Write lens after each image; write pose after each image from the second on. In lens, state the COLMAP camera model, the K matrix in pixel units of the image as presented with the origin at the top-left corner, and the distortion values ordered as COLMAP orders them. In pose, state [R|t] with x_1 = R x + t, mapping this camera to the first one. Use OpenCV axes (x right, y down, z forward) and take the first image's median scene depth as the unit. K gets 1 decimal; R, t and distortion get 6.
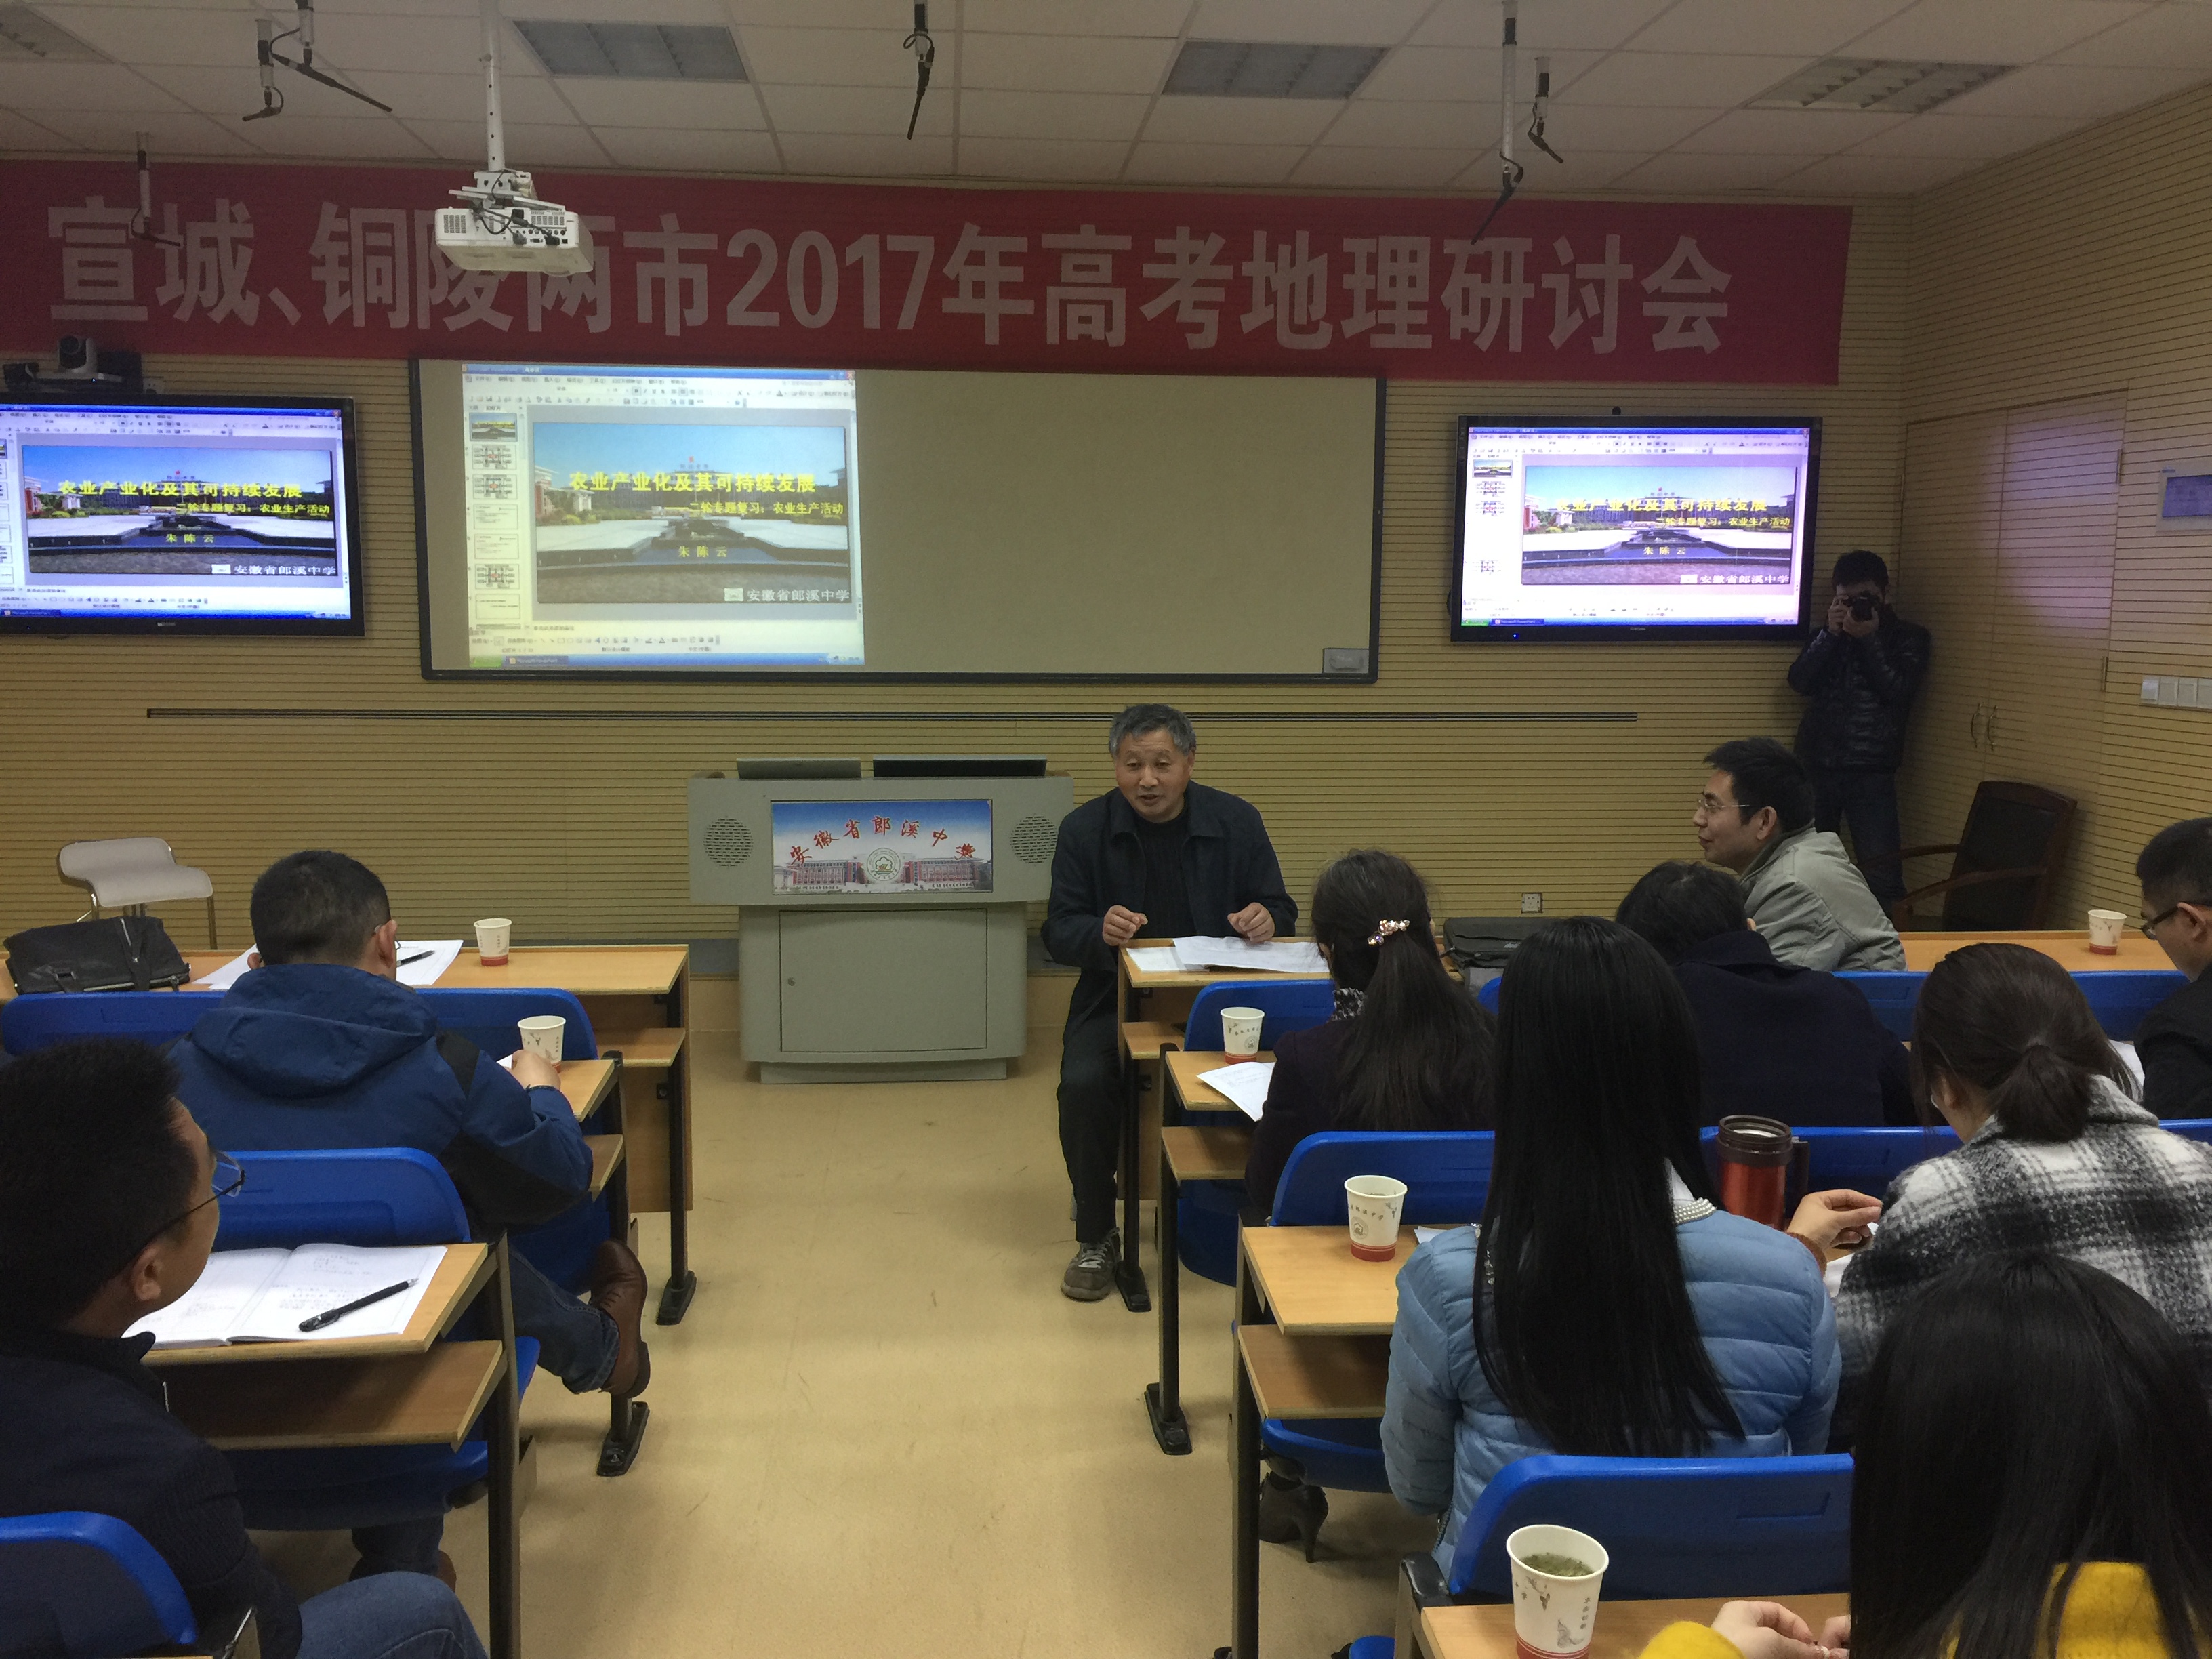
lens RADIAL K [[1889.4, 0, 1103.1], [0, 1889.4, 811.8], [0, 0, 1]] dist [0.086197, -0.112996]
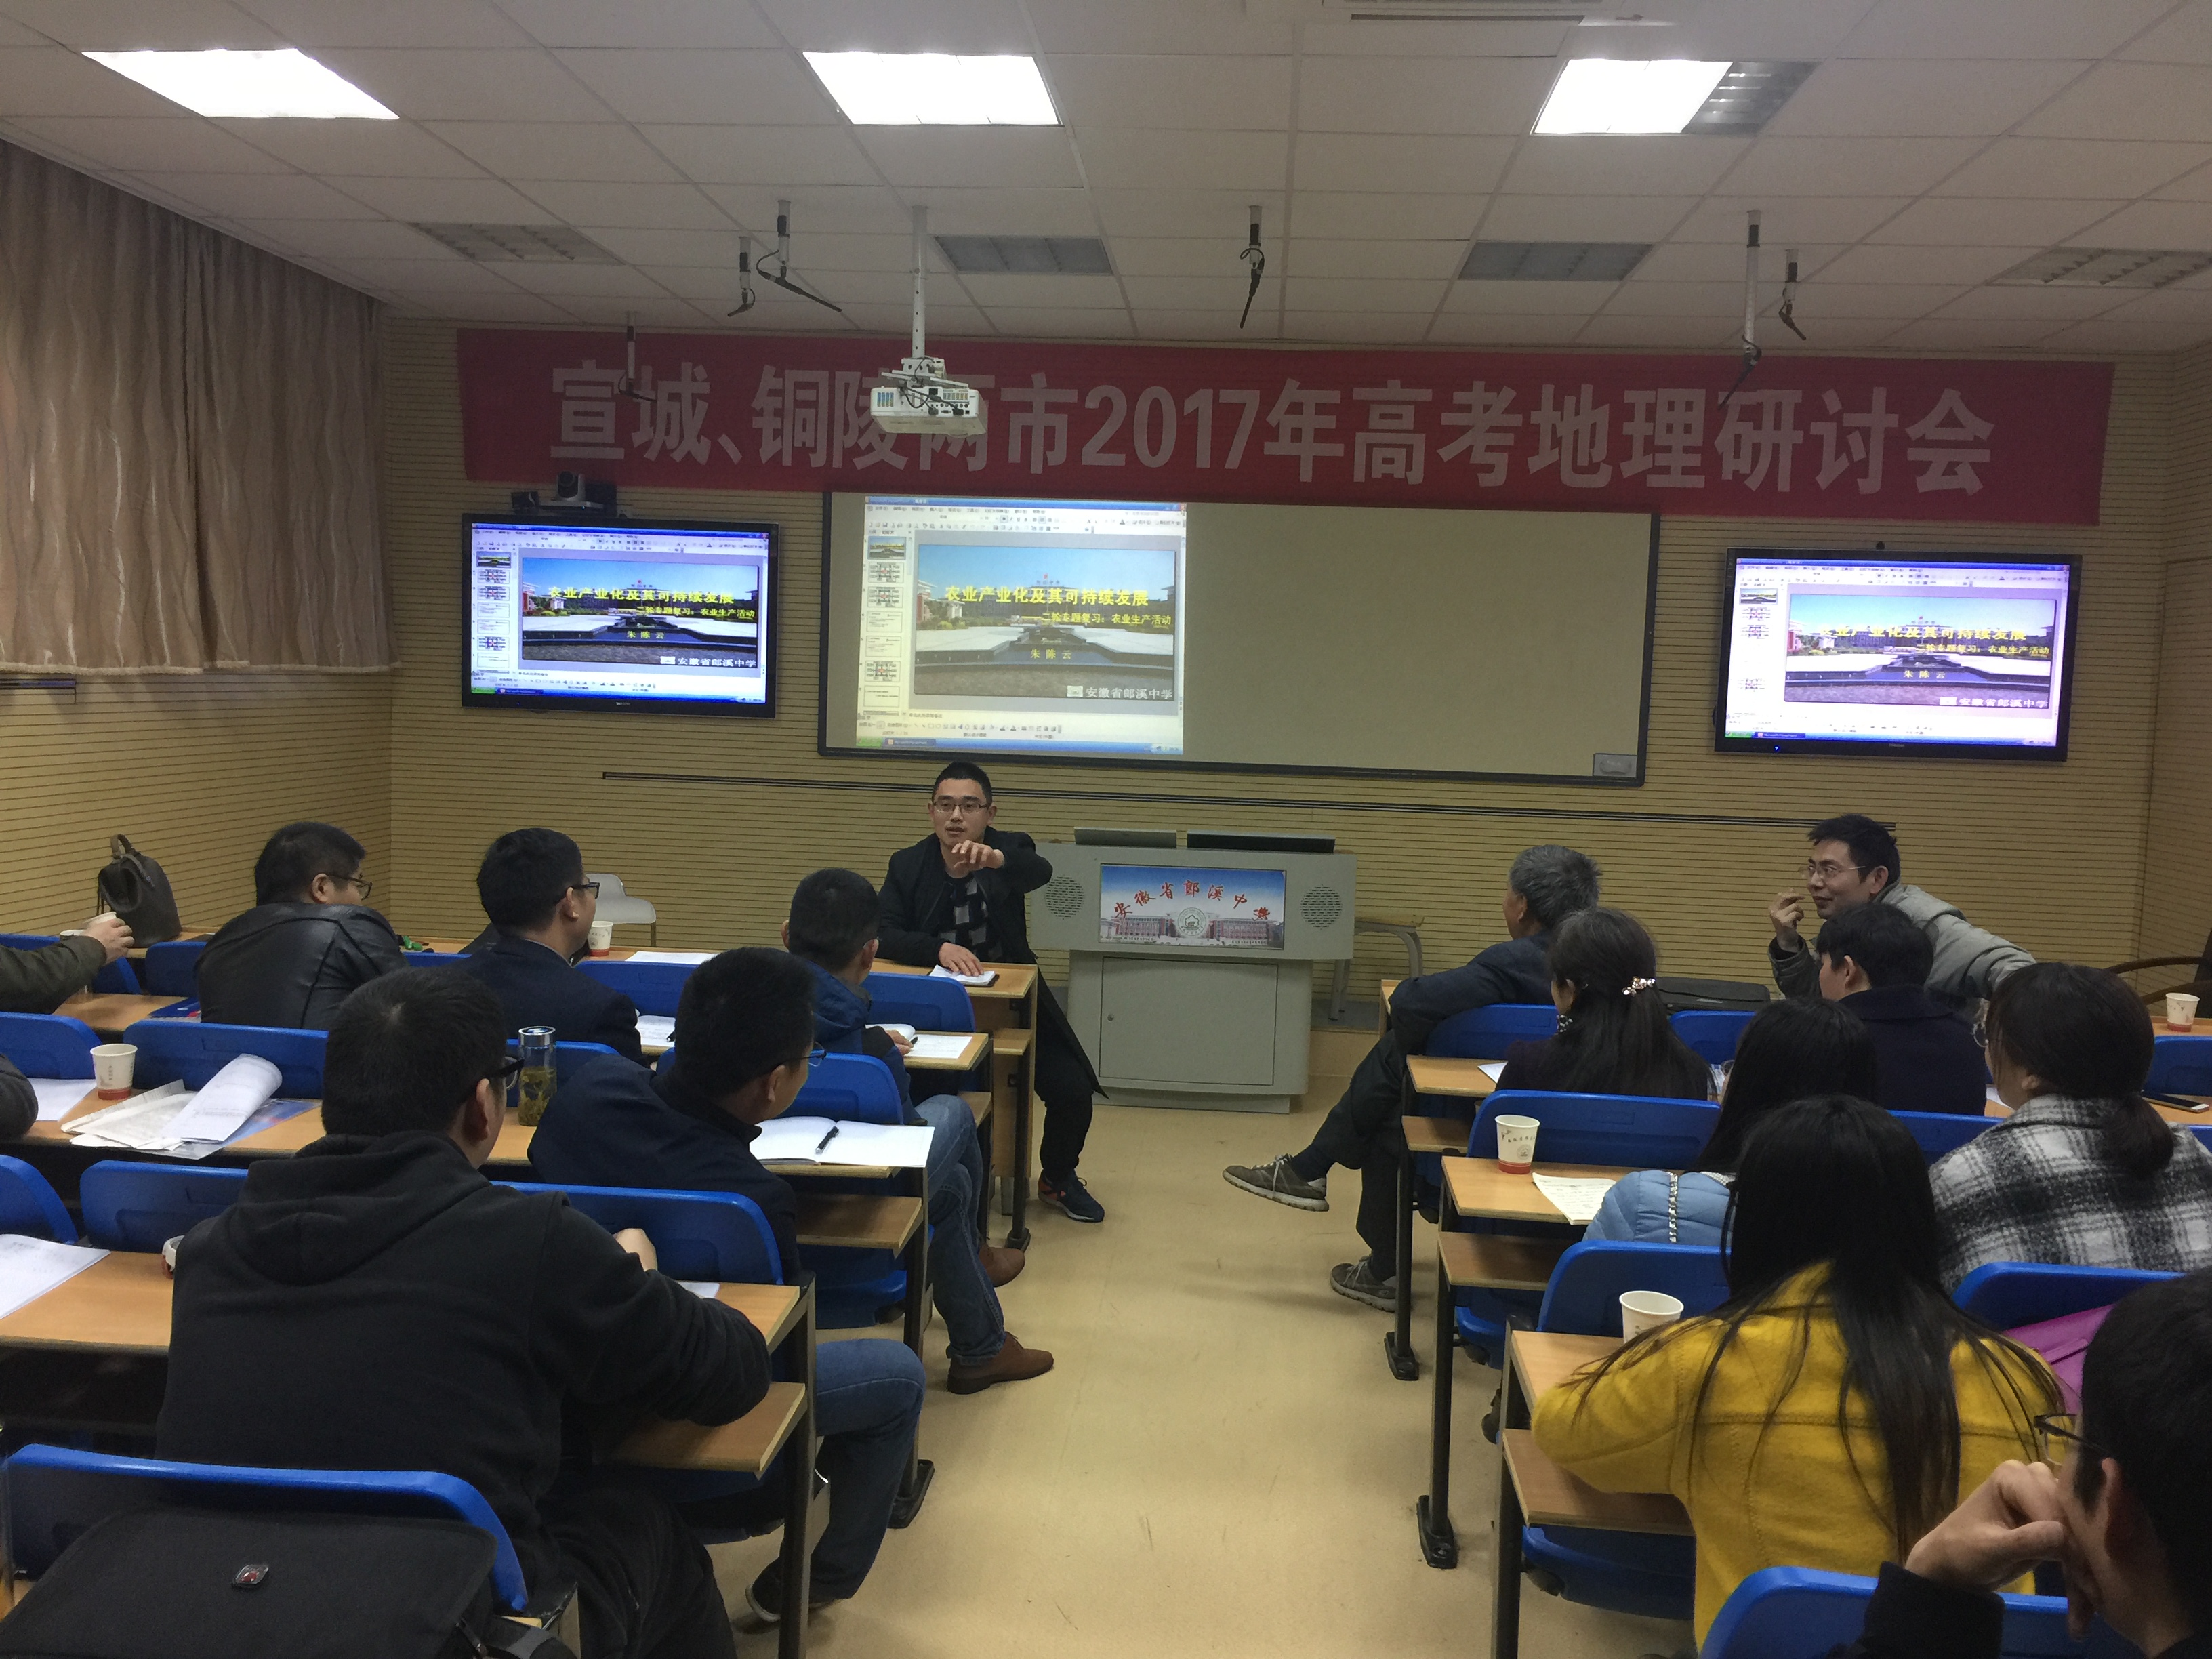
lens RADIAL K [[1889.4, 0, 1116.2], [0, 1889.4, 810.1], [0, 0, 1]] dist [0.086197, -0.112996]
pose [[0.986913, 0.037722, -0.156779, 0.016195], [-0.046113, 0.997673, -0.050227, 0.016463], [0.154519, 0.056799, 0.986356, -0.145471]]
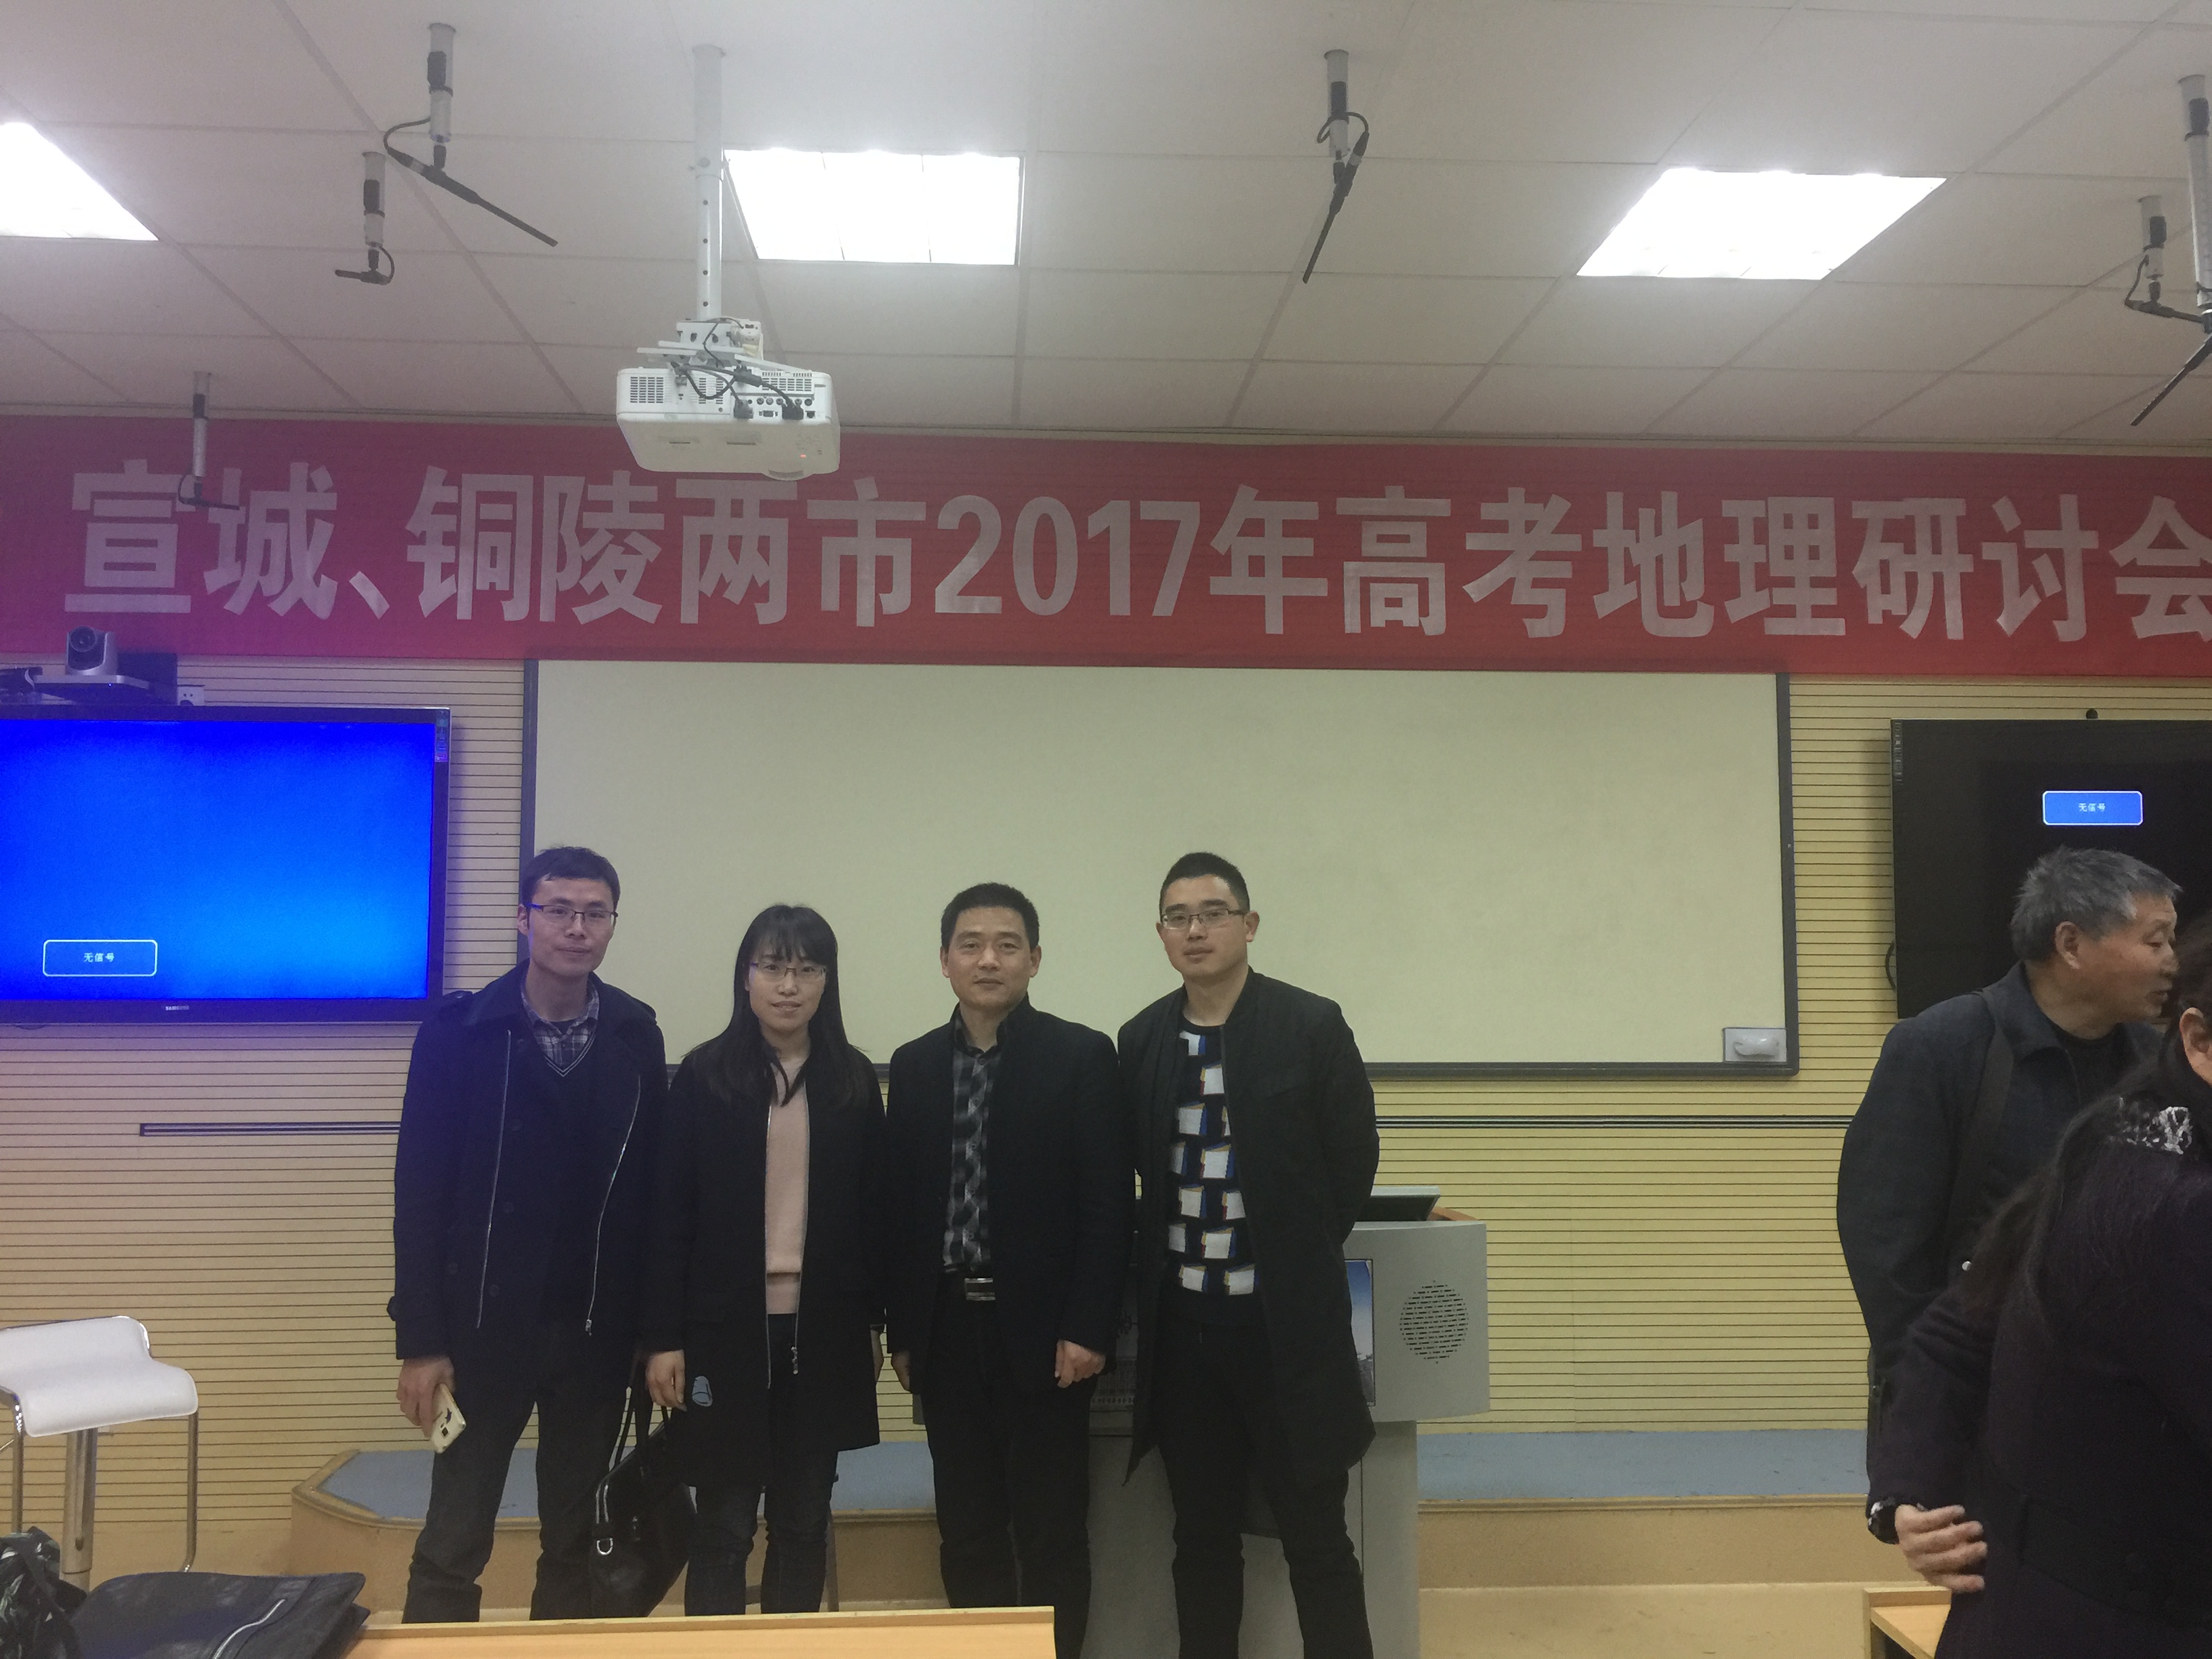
lens RADIAL K [[1889.4, 0, 1104.9], [0, 1889.4, 820.9], [0, 0, 1]] dist [0.086197, -0.112996]
pose [[0.999798, -0.007565, -0.018645, -0.115280], [0.003810, 0.981048, -0.193727, -0.023809], [0.019757, 0.193617, 0.980878, 0.265036]]
